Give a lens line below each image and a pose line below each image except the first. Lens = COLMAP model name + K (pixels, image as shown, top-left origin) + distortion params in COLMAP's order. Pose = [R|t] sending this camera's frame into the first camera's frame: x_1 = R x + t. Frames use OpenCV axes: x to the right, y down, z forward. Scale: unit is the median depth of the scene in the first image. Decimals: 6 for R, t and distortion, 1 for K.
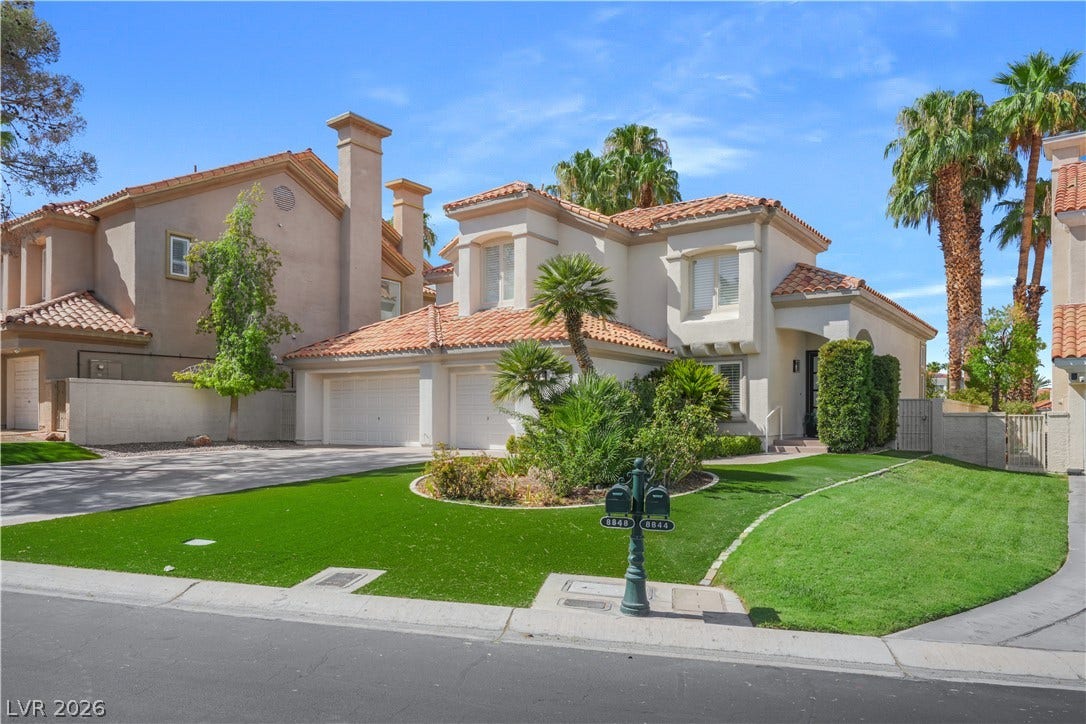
lens RADIAL K [[735.6, 0, 533.3], [0, 735.6, 402.4], [0, 0, 1]] dist [0.003495, -0.004515]
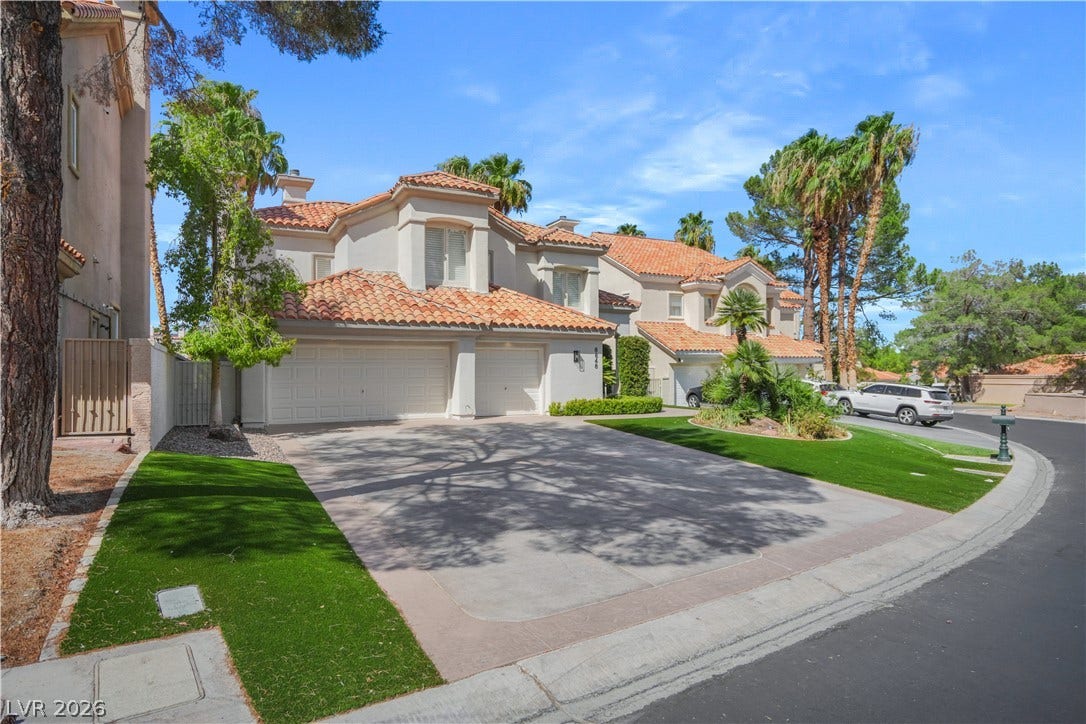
lens RADIAL K [[641.5, 0, 545.9], [0, 641.5, 356.6], [0, 0, 1]] dist [0.006209, -0.000853]
pose [[0.438823, 0.015362, 0.898442, -0.809693], [-0.012326, 0.999863, -0.011076, -0.015287], [-0.898489, -0.006214, 0.438952, 0.432864]]
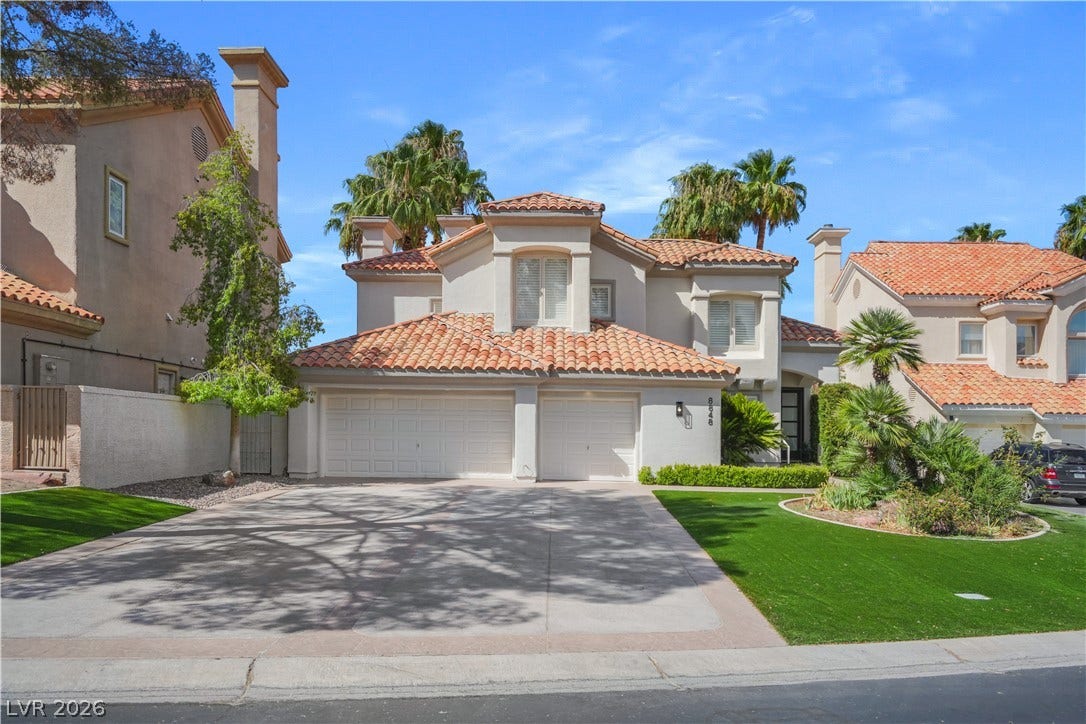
lens RADIAL K [[777.2, 0, 534.4], [0, 777.2, 423.5], [0, 0, 1]] dist [0.004758, 0.006767]
pose [[0.817740, 0.015264, 0.575385, -0.597505], [-0.023743, 0.999692, 0.007223, -0.012792], [-0.575098, -0.019568, 0.817851, 0.191450]]
